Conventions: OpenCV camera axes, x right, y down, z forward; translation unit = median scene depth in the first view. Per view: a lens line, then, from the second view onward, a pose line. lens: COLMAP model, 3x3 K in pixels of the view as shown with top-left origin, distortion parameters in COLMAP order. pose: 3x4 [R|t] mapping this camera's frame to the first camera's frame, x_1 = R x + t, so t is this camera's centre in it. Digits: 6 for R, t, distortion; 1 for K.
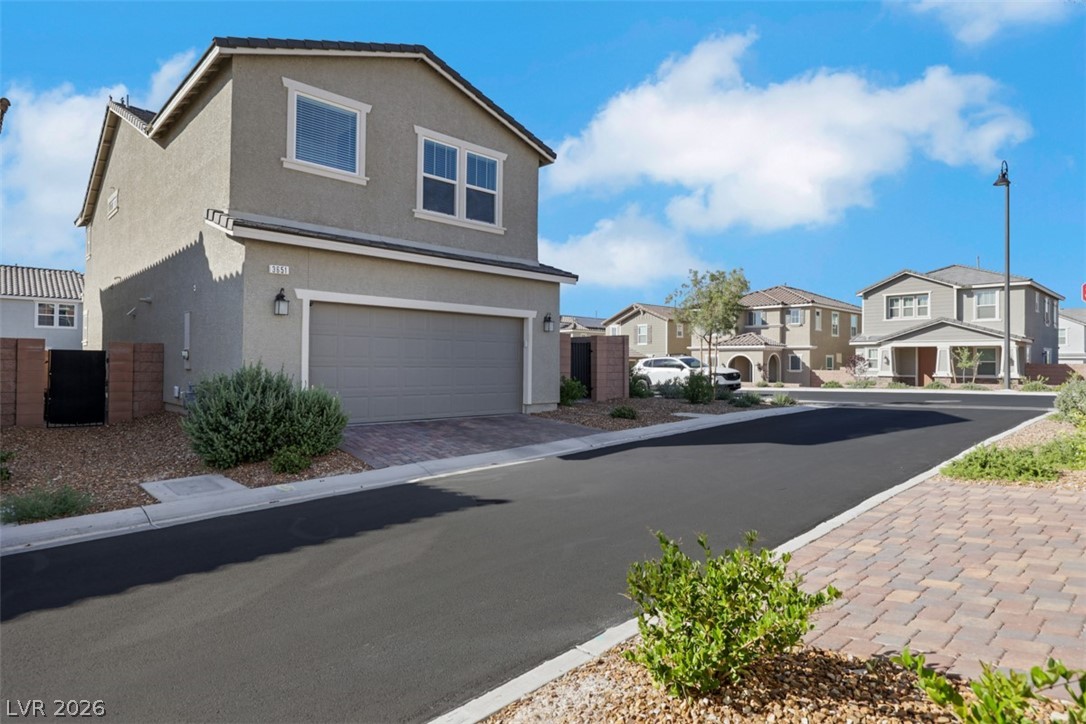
lens RADIAL K [[607.3, 0, 543.3], [0, 607.3, 358.1], [0, 0, 1]] dist [0.000476, 0.002148]
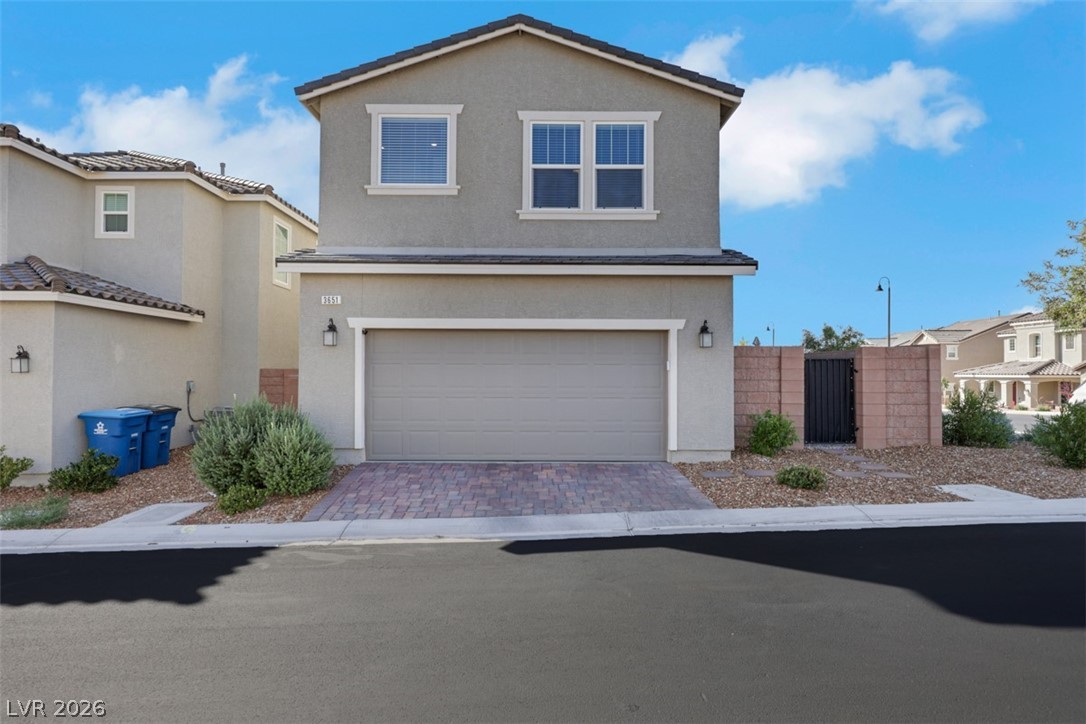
lens RADIAL K [[616.6, 0, 543.0], [0, 616.6, 362.0], [0, 0, 1]] dist [0.002807, 0.000099]
pose [[0.731753, -0.023317, -0.681171, 0.377928], [0.011995, 0.999700, -0.021335, -0.014799], [0.681464, 0.007441, 0.731814, 0.383482]]
